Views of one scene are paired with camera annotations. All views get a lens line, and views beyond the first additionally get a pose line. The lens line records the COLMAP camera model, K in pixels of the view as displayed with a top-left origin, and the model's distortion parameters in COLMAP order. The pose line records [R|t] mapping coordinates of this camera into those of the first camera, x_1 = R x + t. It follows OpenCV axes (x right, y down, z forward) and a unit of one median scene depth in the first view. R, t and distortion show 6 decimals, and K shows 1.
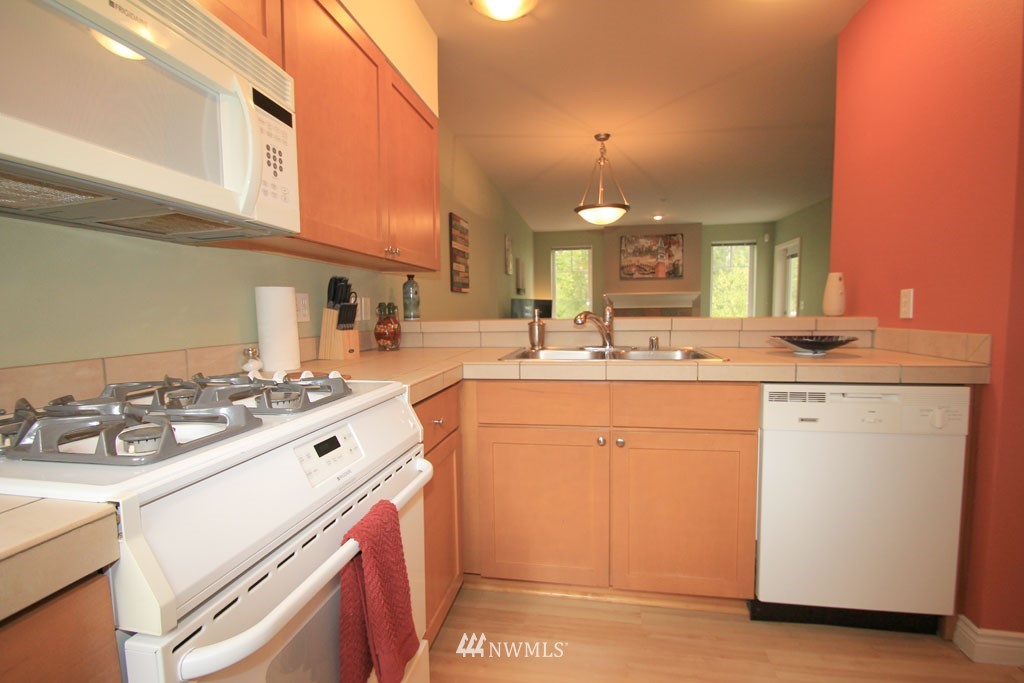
lens RADIAL K [[490.2, 0, 514.2], [0, 490.2, 351.3], [0, 0, 1]] dist [0.001966, -0.010312]
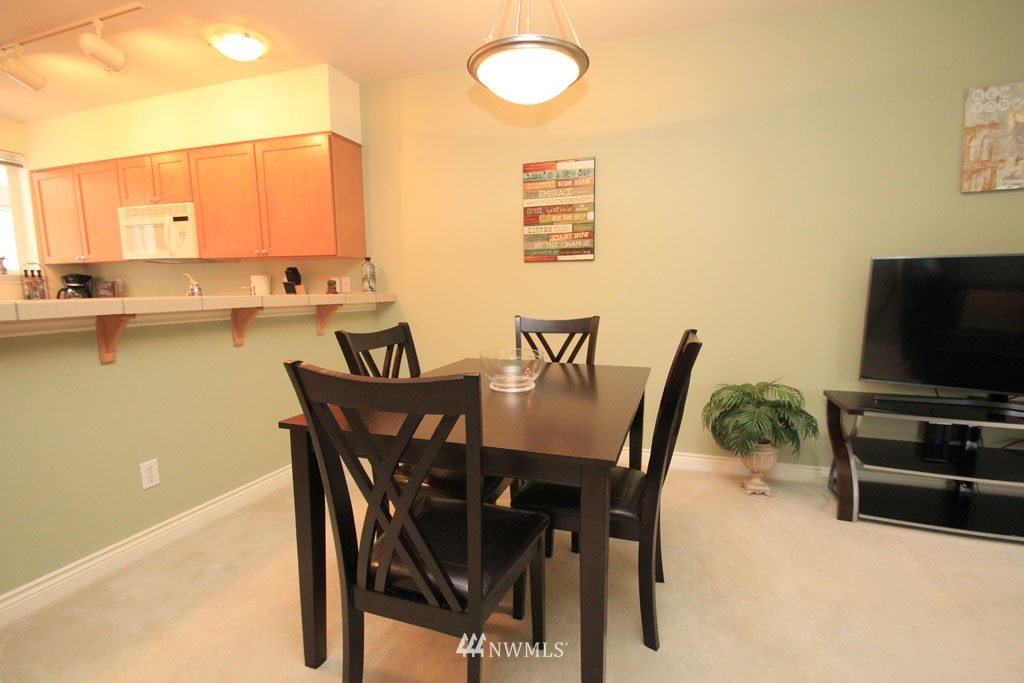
lens RADIAL K [[465.0, 0, 512.3], [0, 465.0, 355.1], [0, 0, 1]] dist [0.000991, -0.008846]
pose [[-0.156971, 0.158389, -0.974820, 0.324058], [-0.076166, 0.982175, 0.171848, -0.048386], [0.984662, 0.101224, -0.142109, 0.537359]]
